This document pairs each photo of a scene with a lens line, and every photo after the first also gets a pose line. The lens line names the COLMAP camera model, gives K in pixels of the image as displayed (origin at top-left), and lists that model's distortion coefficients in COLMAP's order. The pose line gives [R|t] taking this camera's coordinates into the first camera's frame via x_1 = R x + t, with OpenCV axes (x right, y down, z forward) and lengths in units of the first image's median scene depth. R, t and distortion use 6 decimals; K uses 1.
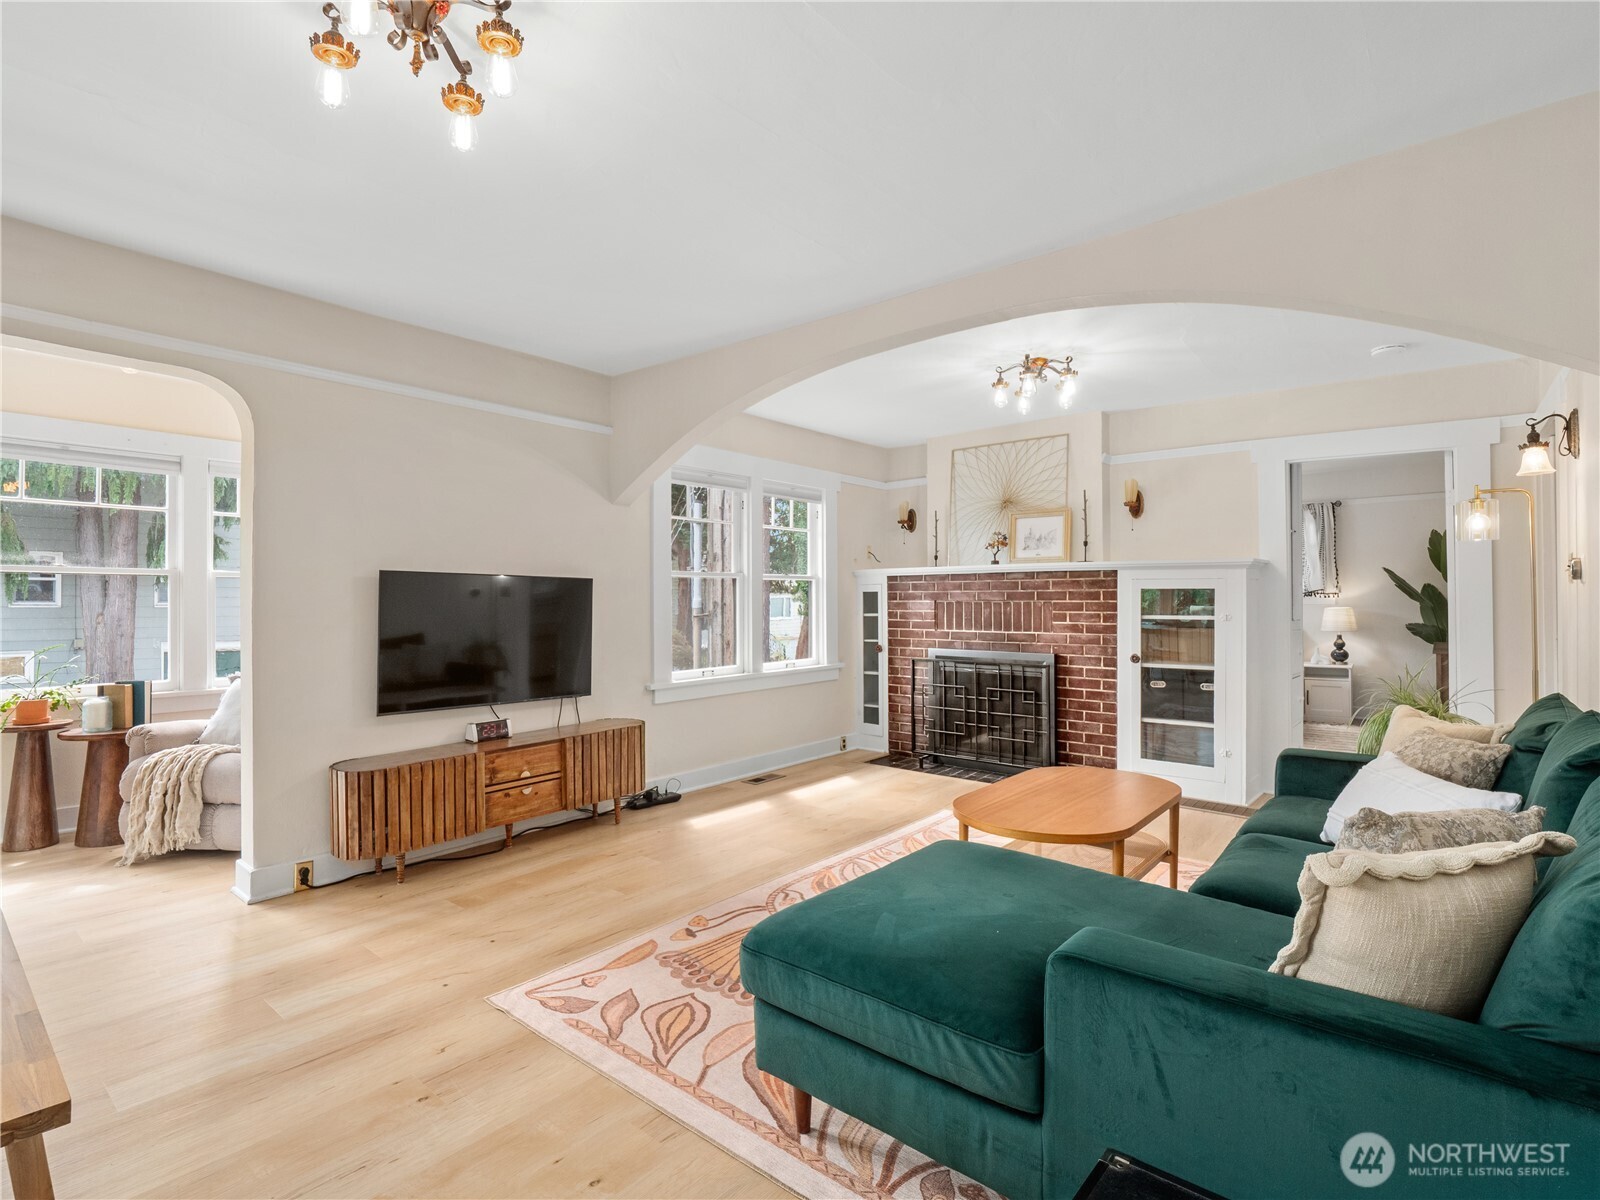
lens RADIAL K [[774.4, 0, 798.4], [0, 774.4, 601.2], [0, 0, 1]] dist [-0.006800, -0.002240]
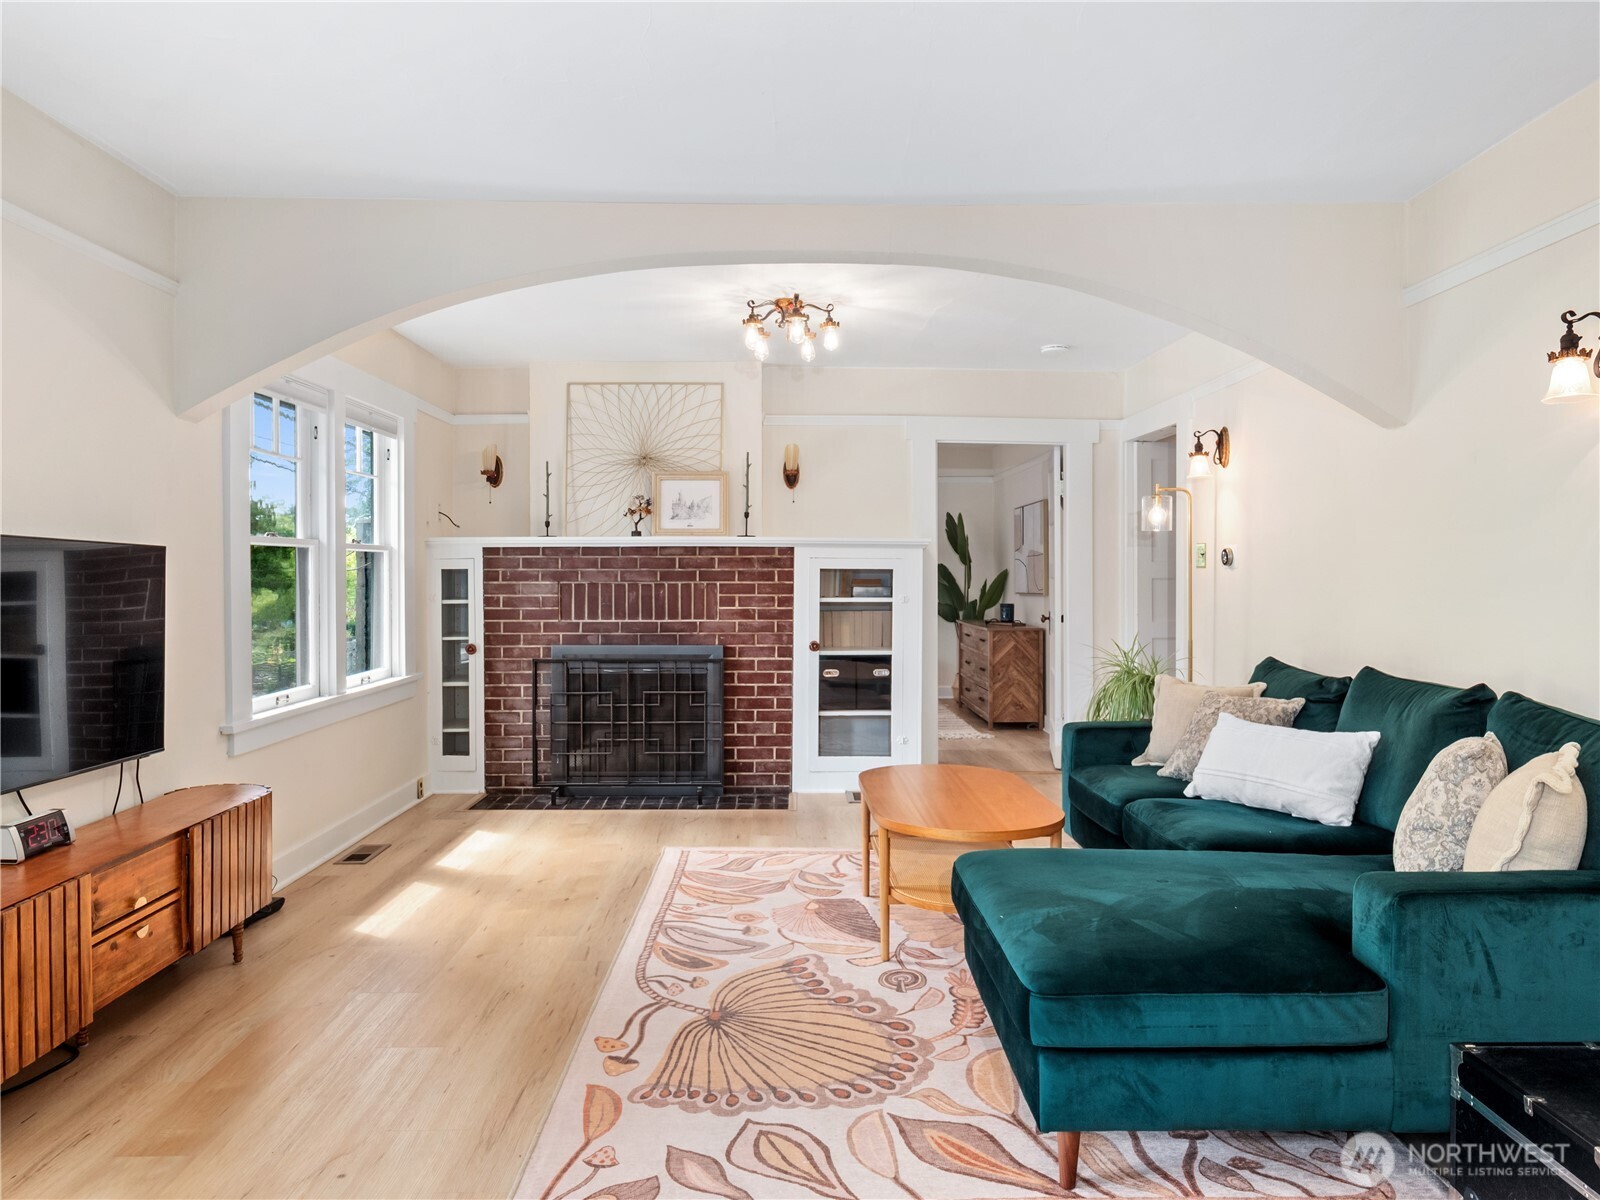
lens RADIAL K [[1020.7, 0, 800.4], [0, 1020.7, 592.1], [0, 0, 1]] dist [0.004354, -0.001490]
pose [[0.763665, -0.008900, 0.645552, -0.333123], [0.000436, 0.999912, 0.013270, -0.004231], [-0.645613, -0.009852, 0.763601, 0.104698]]
